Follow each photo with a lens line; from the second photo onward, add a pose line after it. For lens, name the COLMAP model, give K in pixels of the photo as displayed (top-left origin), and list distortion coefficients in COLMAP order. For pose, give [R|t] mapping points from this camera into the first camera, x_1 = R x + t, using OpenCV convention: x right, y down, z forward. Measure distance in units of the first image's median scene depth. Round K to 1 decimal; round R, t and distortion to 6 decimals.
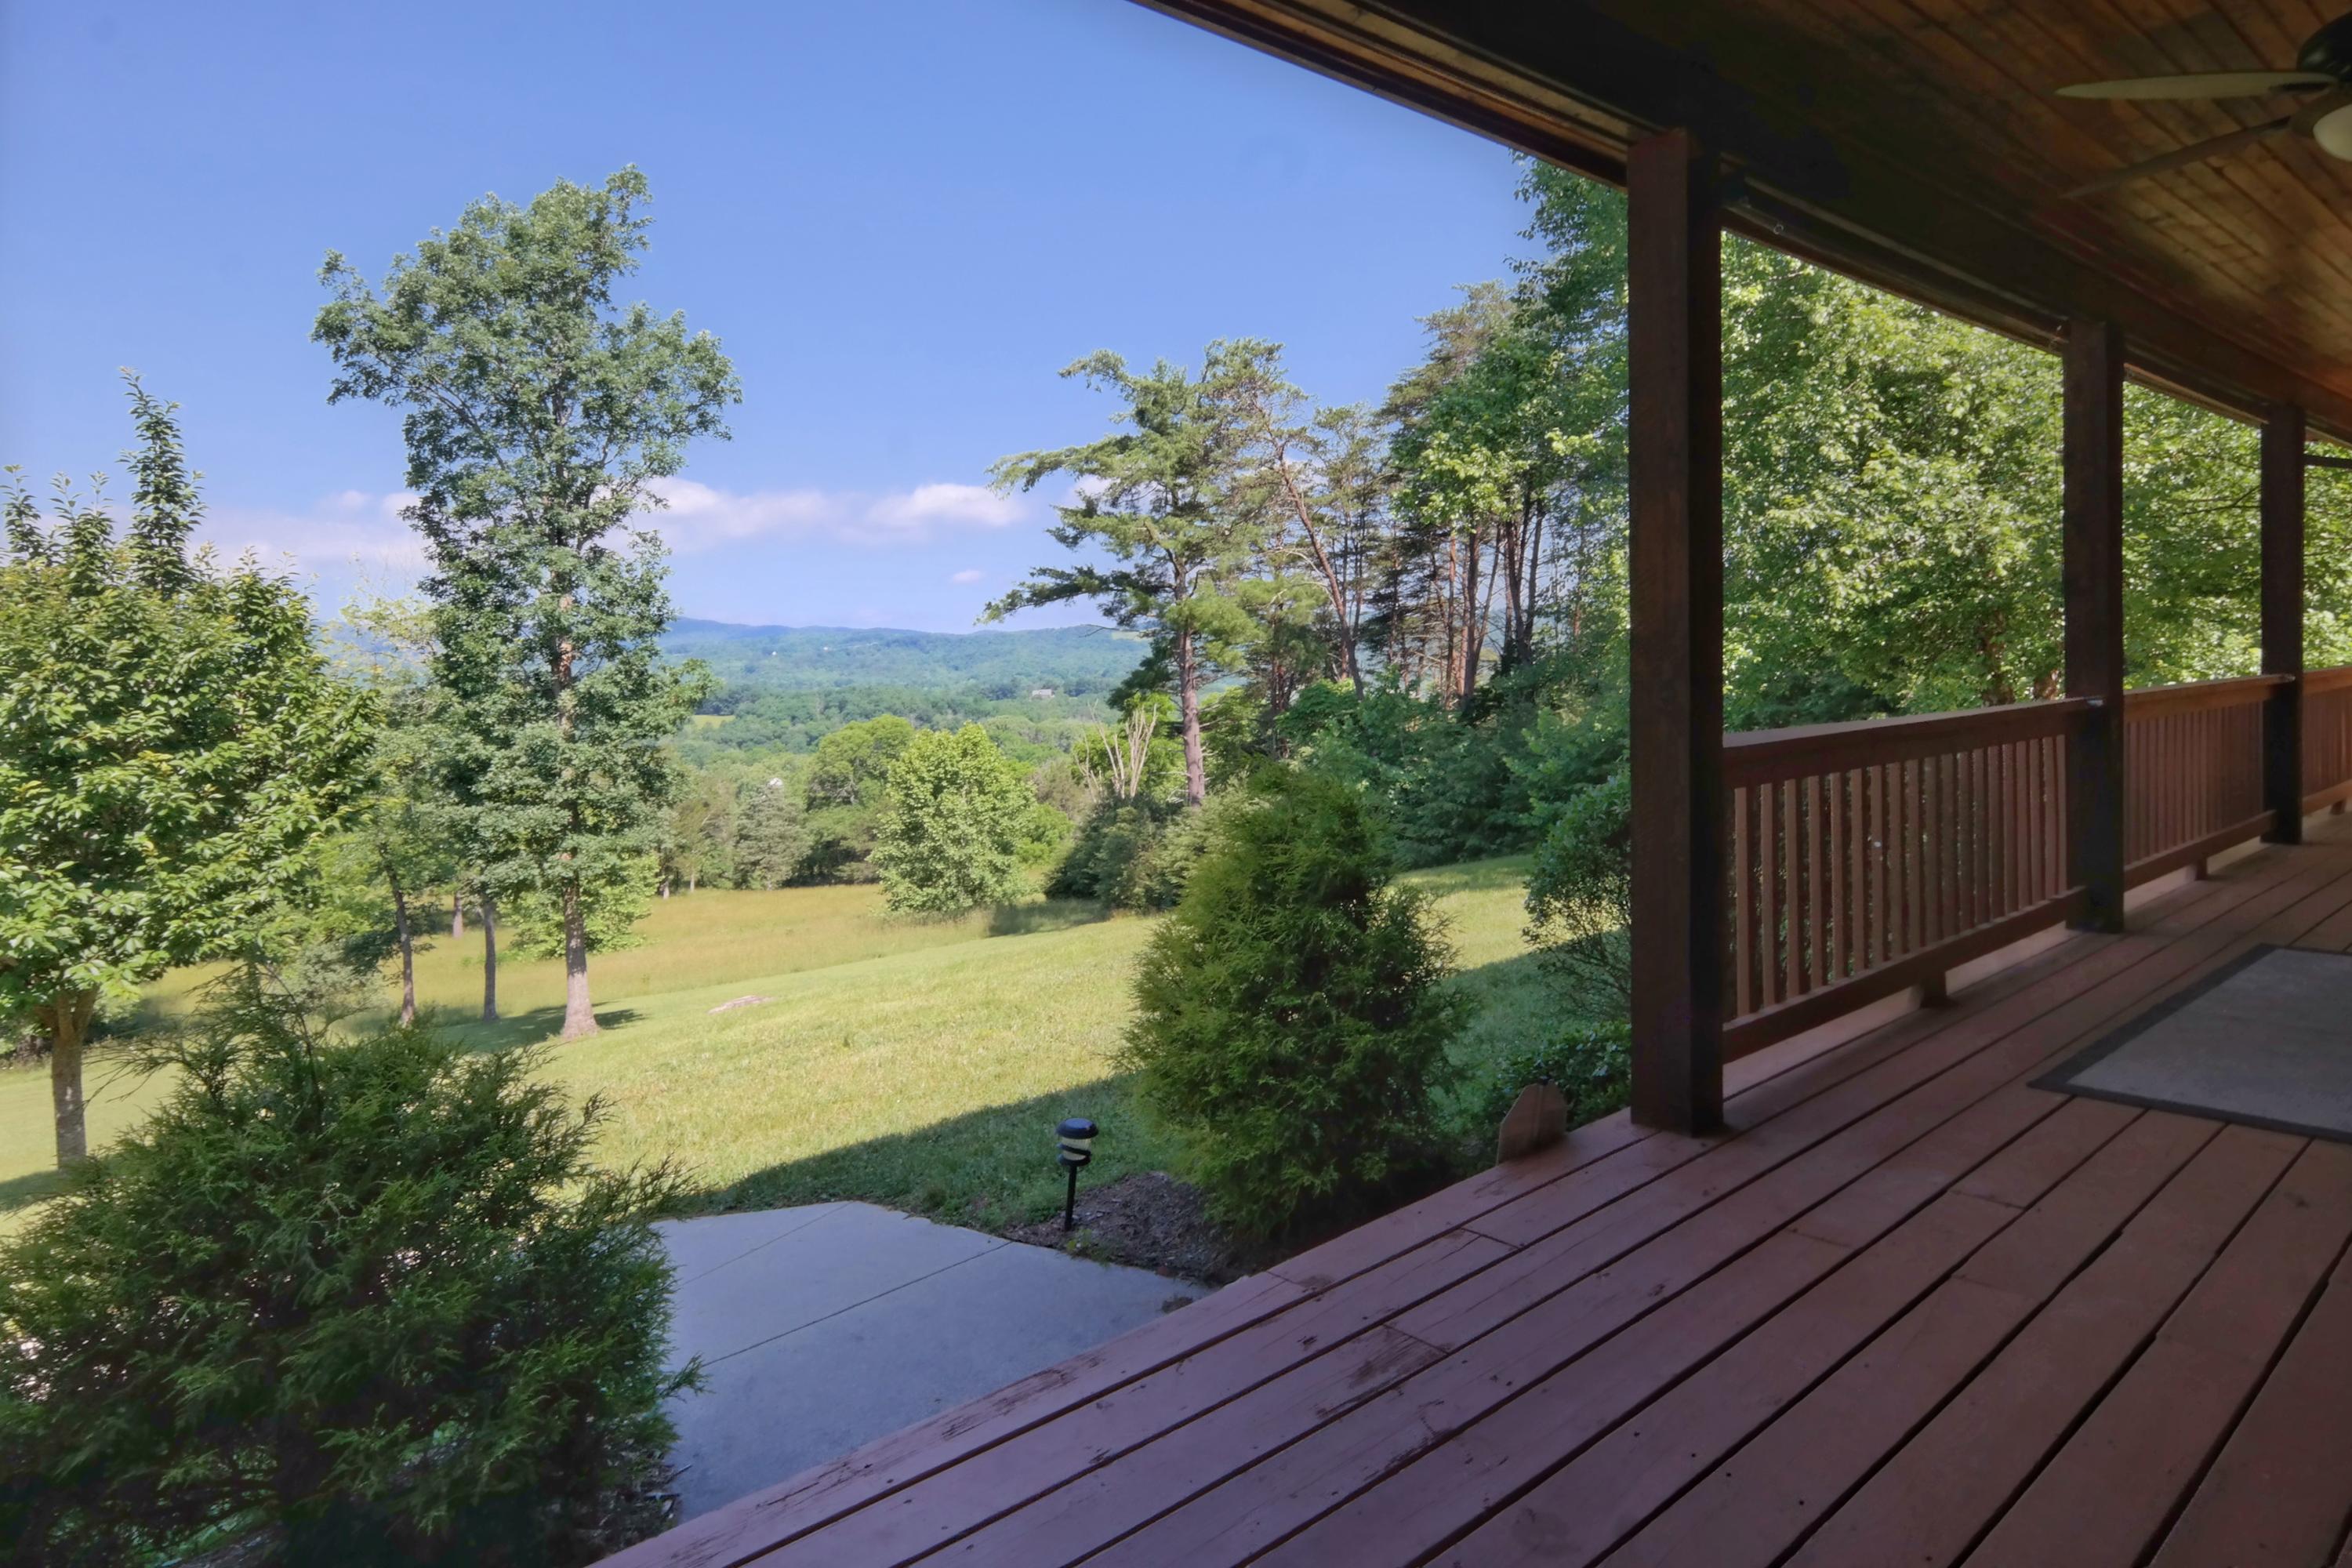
lens RADIAL K [[1460.5, 0, 1122.7], [0, 1460.5, 692.6], [0, 0, 1]] dist [0.005882, 0.011737]
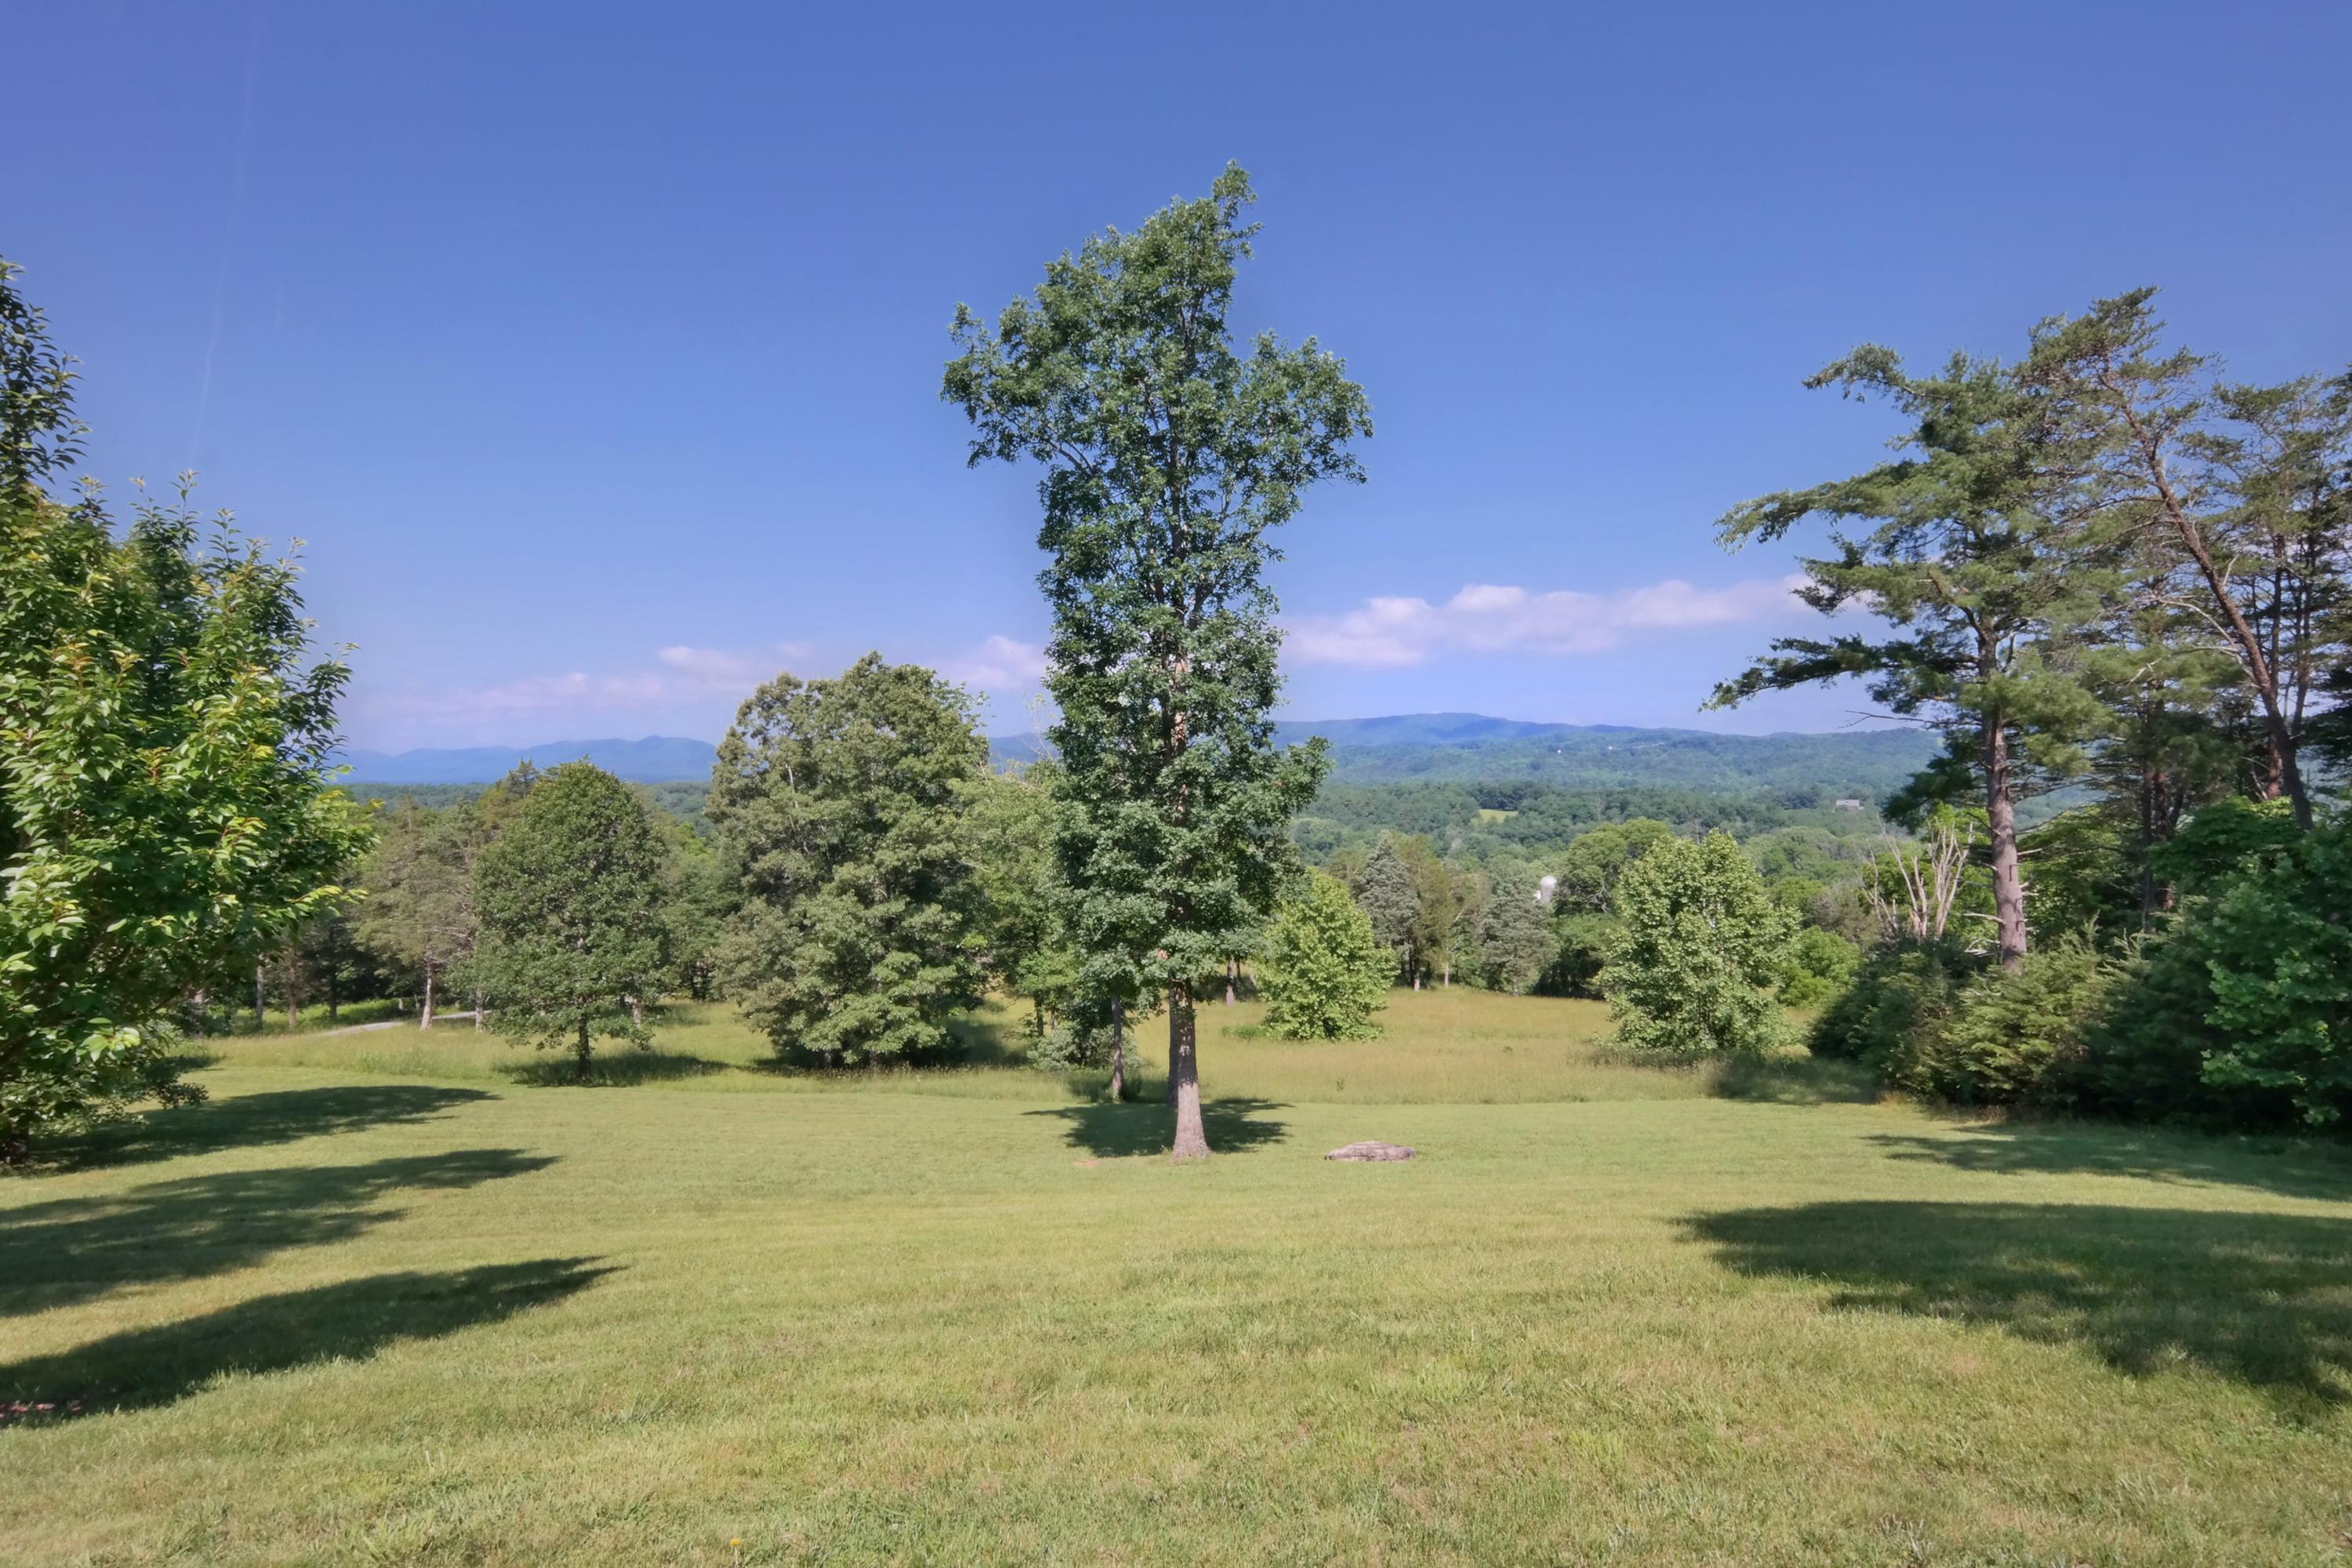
lens RADIAL K [[1460.5, 0, 1122.7], [0, 1460.5, 692.6], [0, 0, 1]] dist [0.005882, 0.011737]
pose [[0.869778, 0.010813, -0.493324, 0.024904], [-0.043023, 0.997614, -0.053988, 0.001864], [0.491564, 0.068182, 0.868169, 0.152389]]
